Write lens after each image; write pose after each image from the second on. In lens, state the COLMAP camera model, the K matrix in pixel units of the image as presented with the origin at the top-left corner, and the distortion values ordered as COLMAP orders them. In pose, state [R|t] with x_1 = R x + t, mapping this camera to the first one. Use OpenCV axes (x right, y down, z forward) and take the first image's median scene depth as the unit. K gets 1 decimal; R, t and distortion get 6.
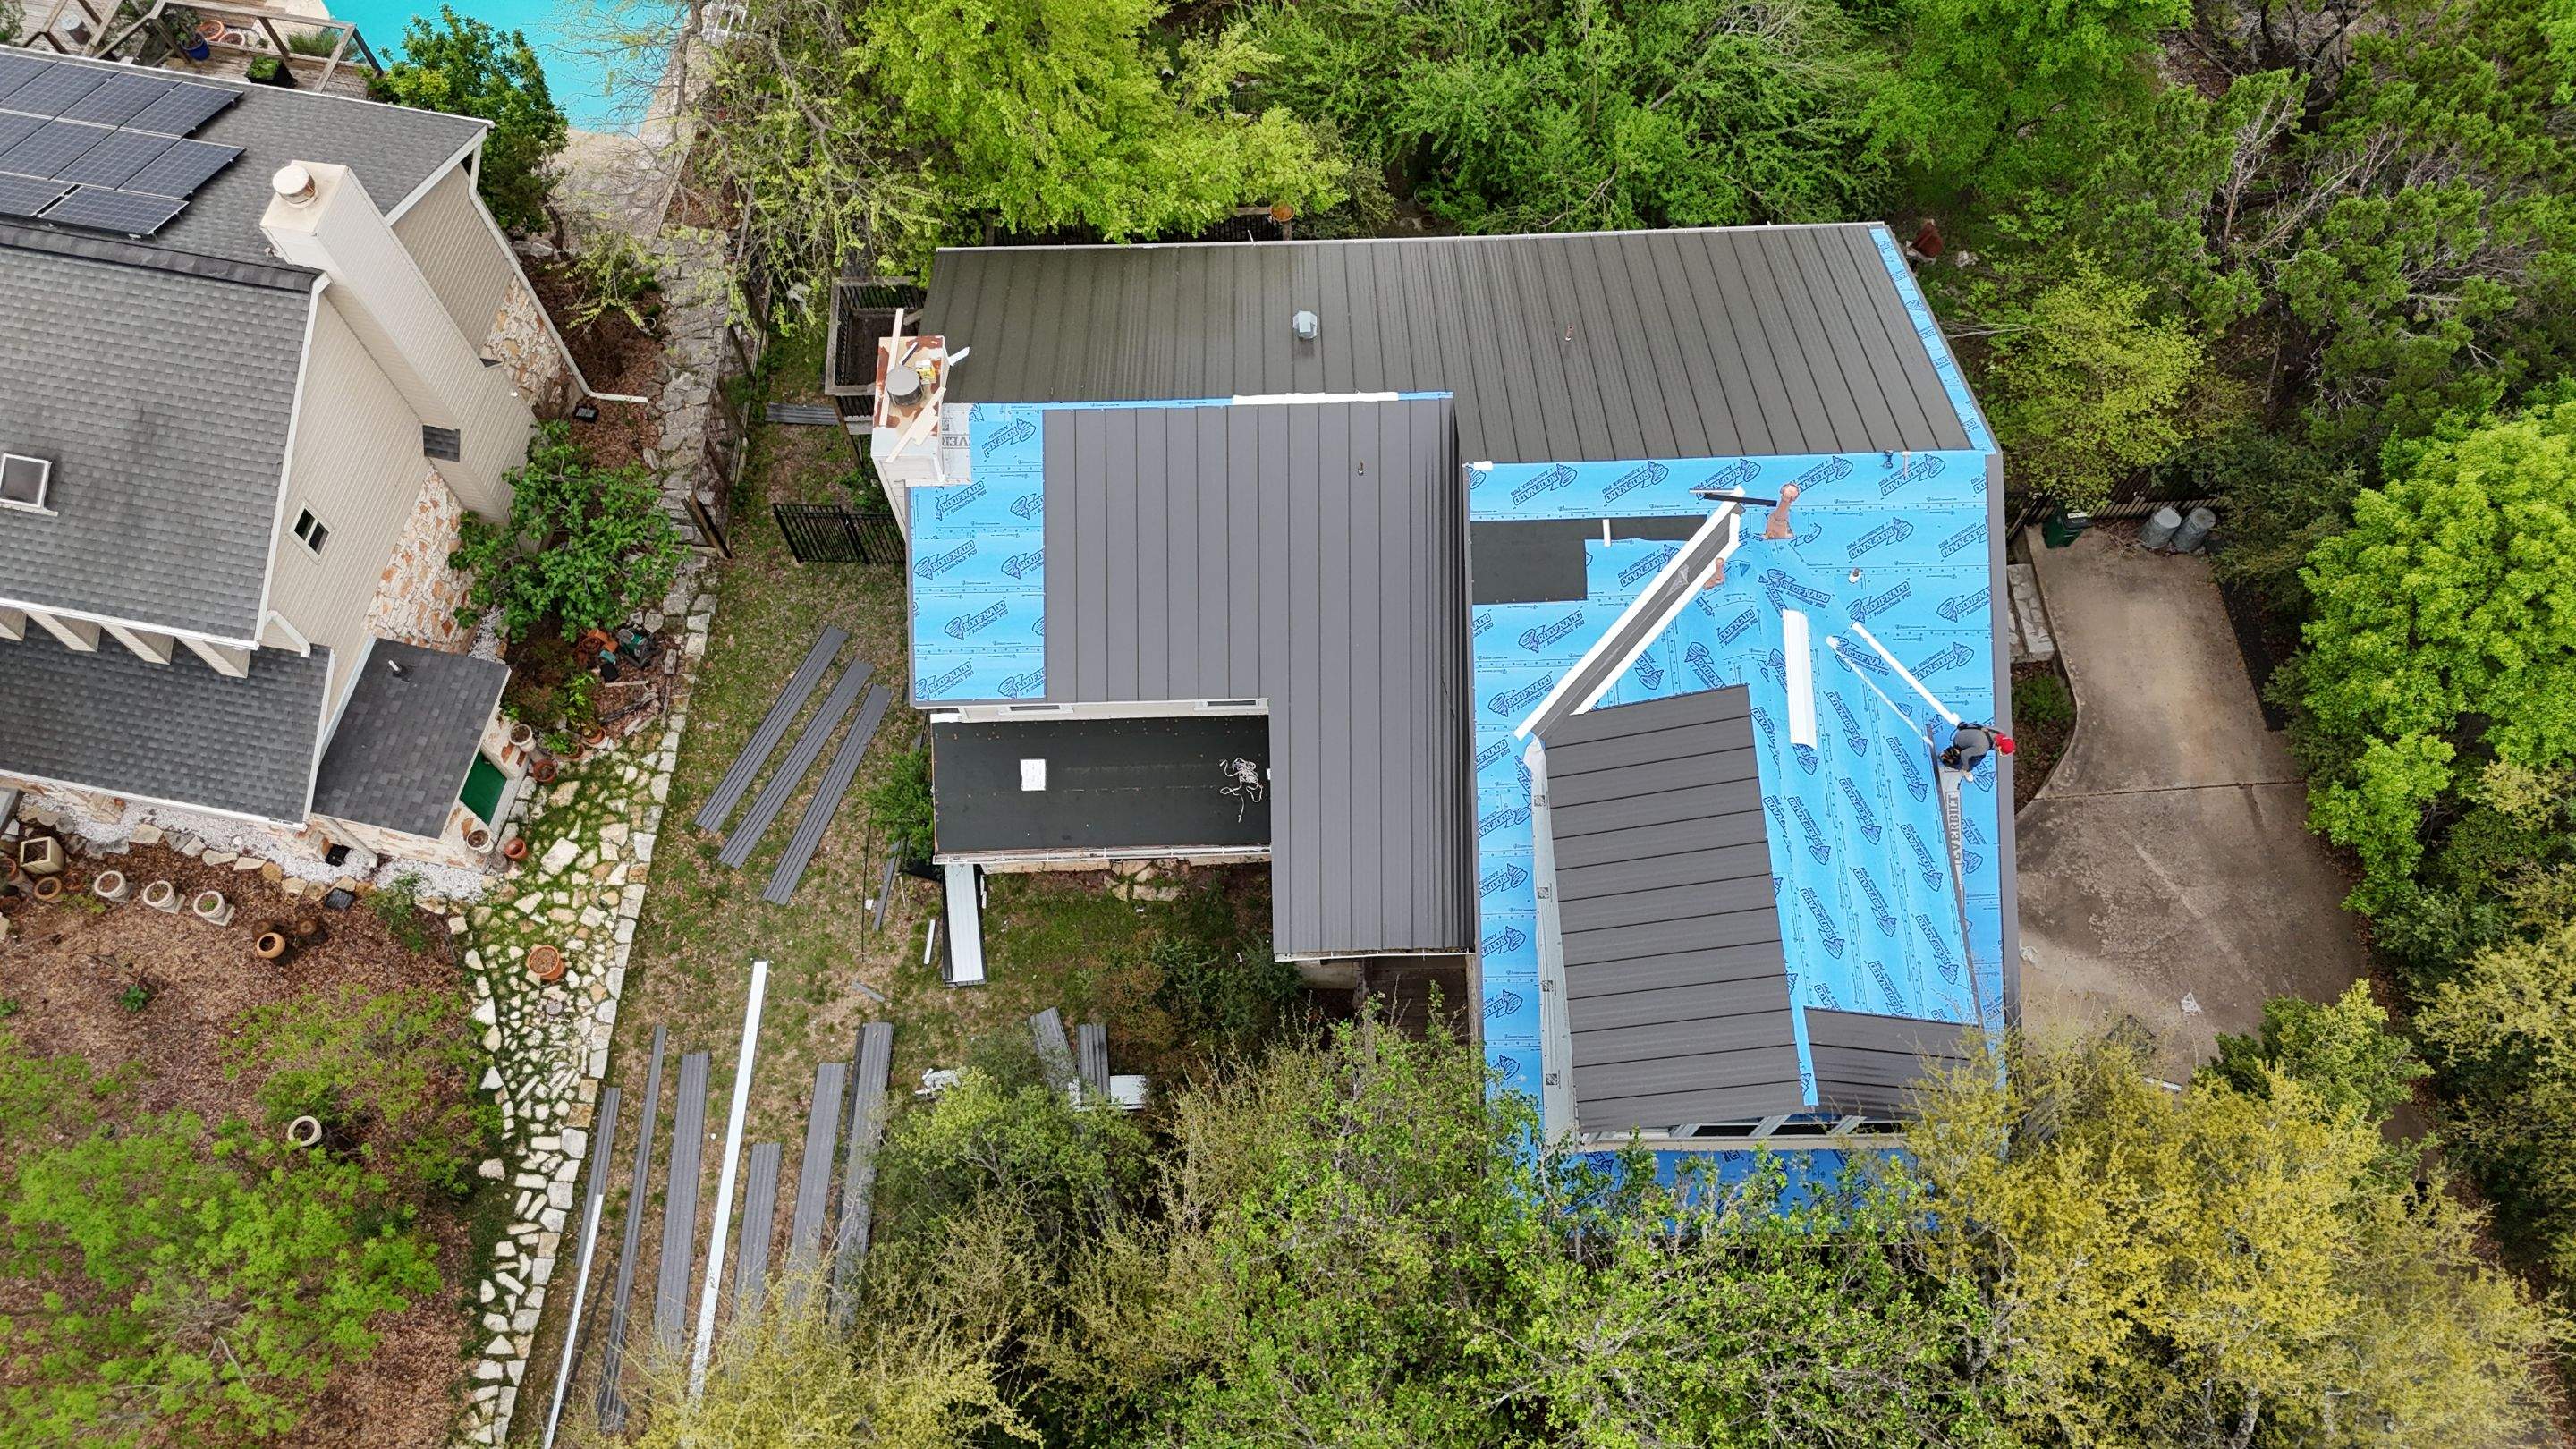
lens RADIAL K [[1885.5, 0, 1288.0], [0, 1885.5, 724.5], [0, 0, 1]] dist [0.076653, -0.069668]
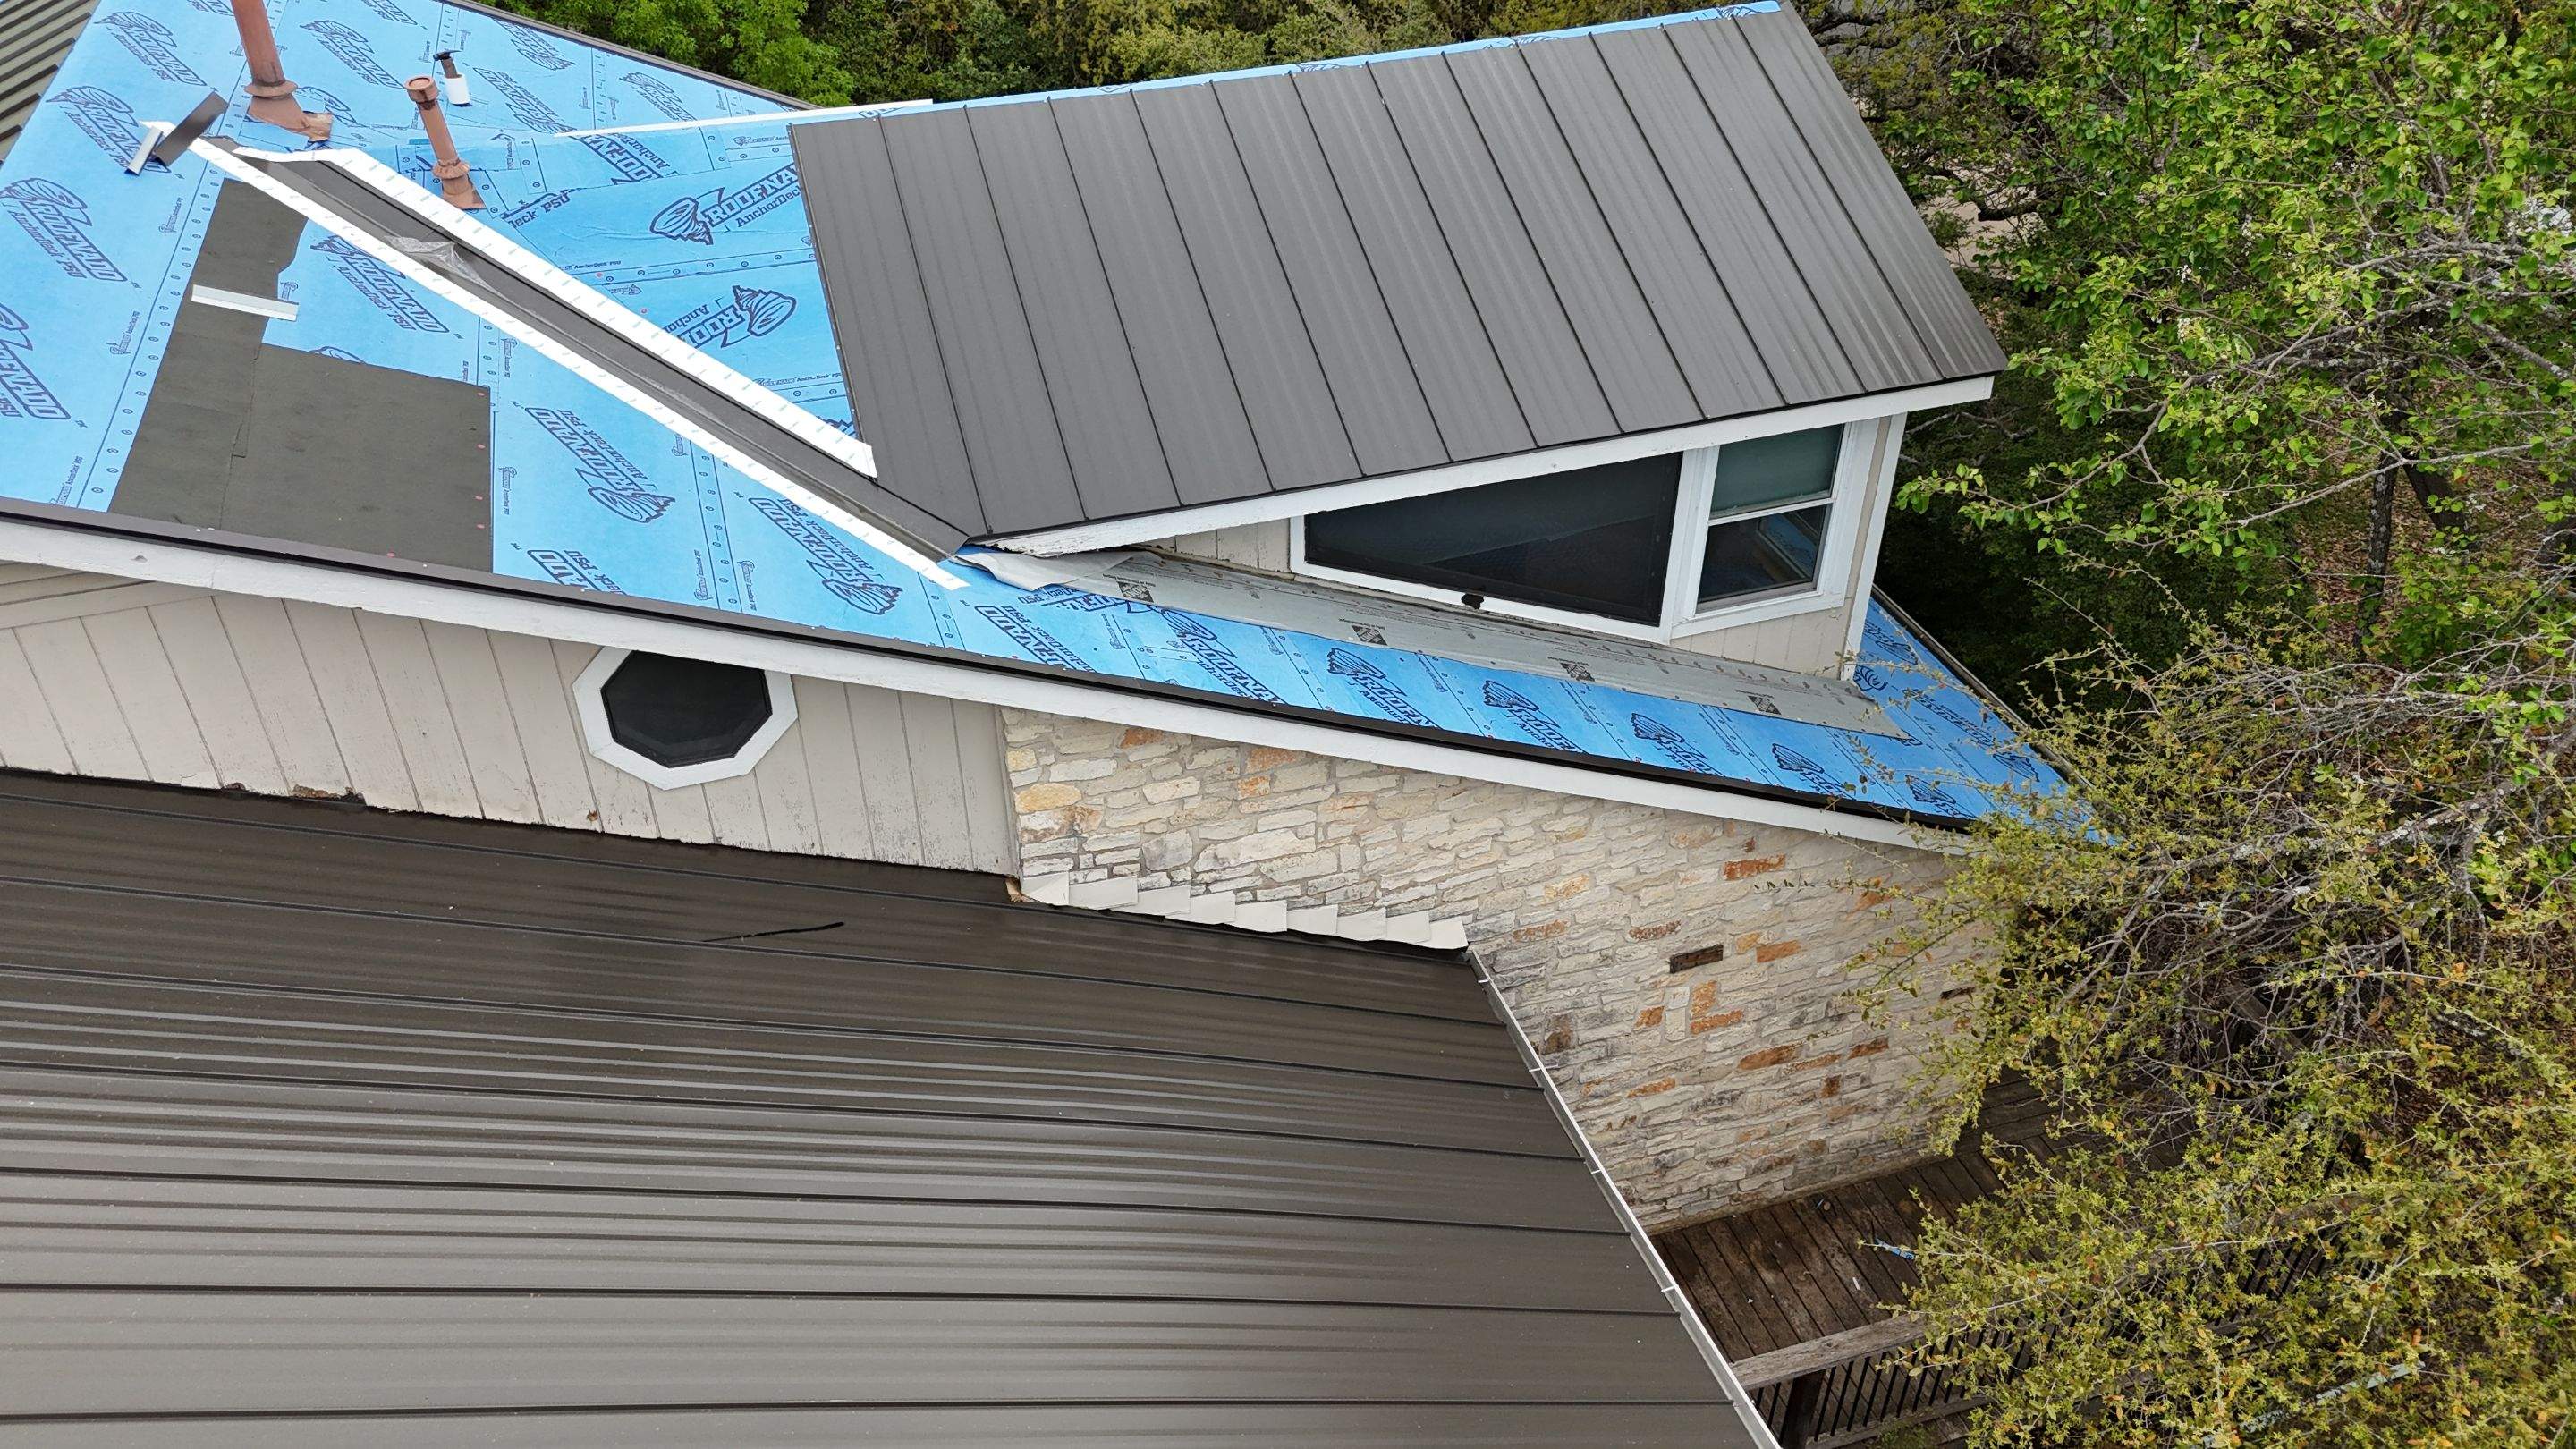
lens RADIAL K [[1894.2, 0, 1288.0], [0, 1894.2, 724.5], [0, 0, 1]] dist [0.080309, -0.075256]
pose [[-0.280762, -0.563908, 0.776647, -0.127720], [0.878115, 0.175705, 0.445019, -0.070081], [-0.387410, 0.806930, 0.445845, 0.739838]]
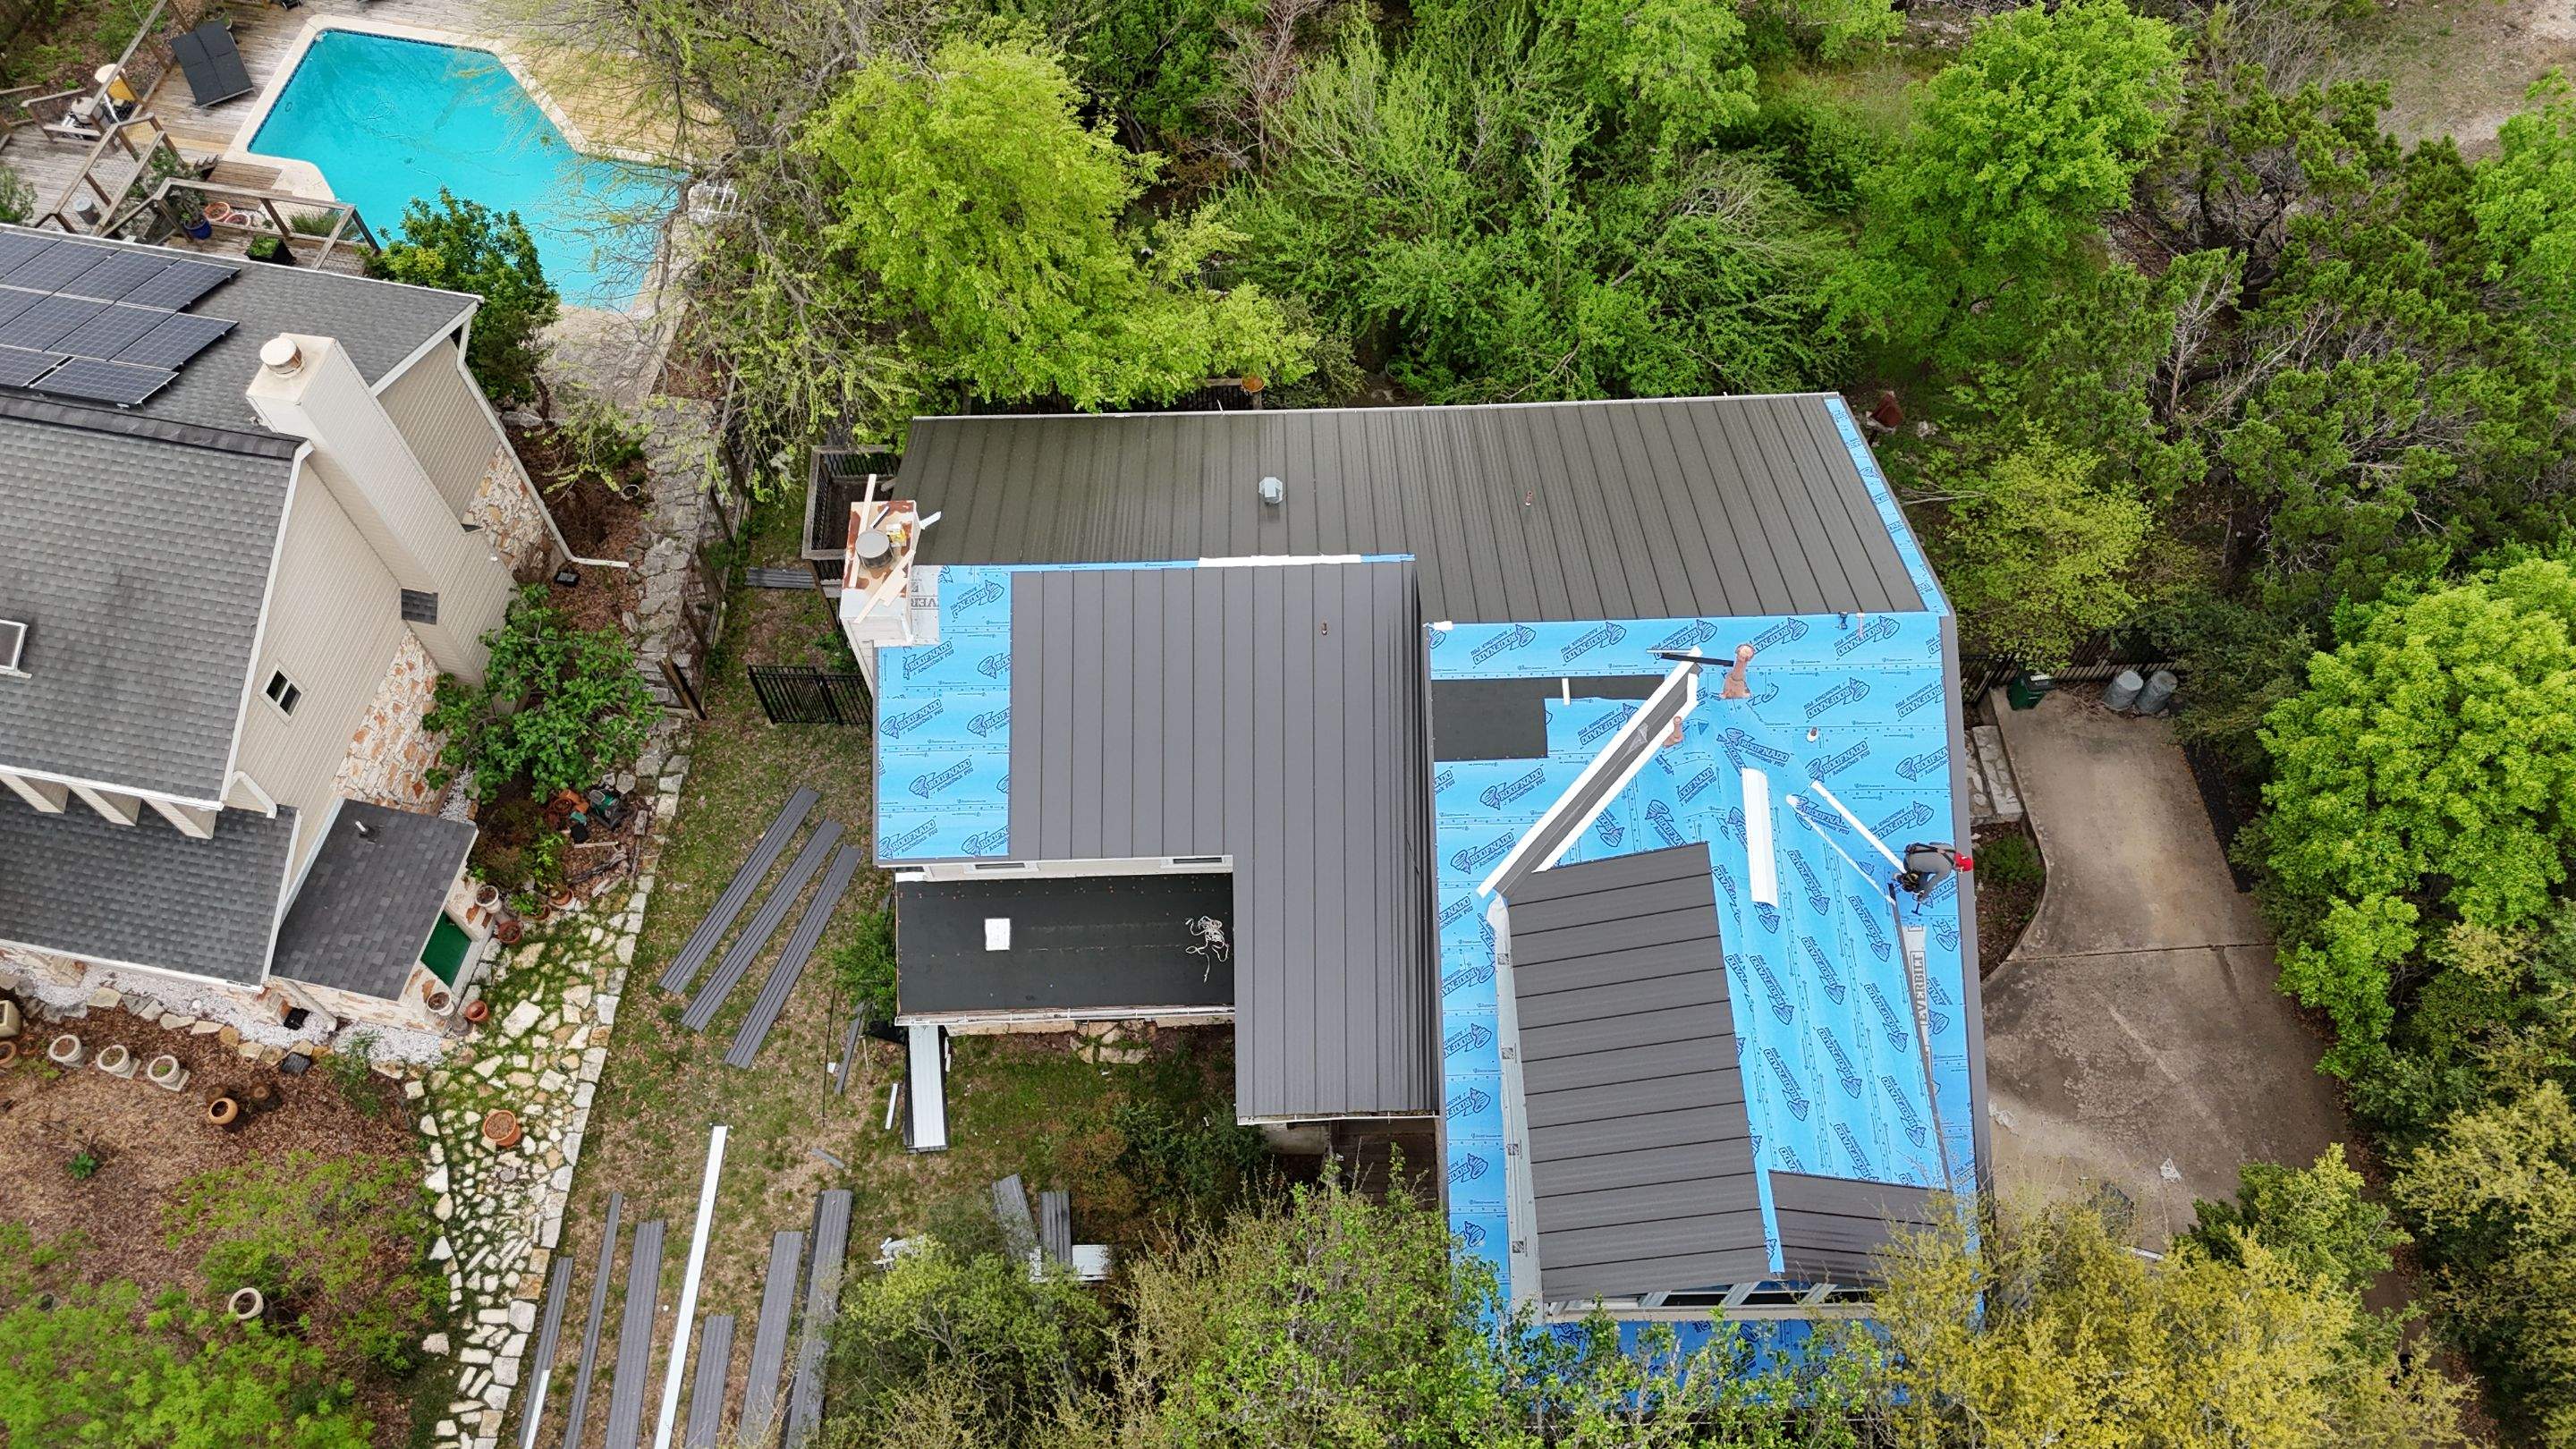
lens RADIAL K [[1885.5, 0, 1288.0], [0, 1885.5, 724.5], [0, 0, 1]] dist [0.076653, -0.069668]
pose [[1.000000, 0.000124, 0.000755, 0.016629], [-0.000057, 0.996150, -0.087661, 0.003757], [-0.000763, 0.087661, 0.996150, -0.002107]]
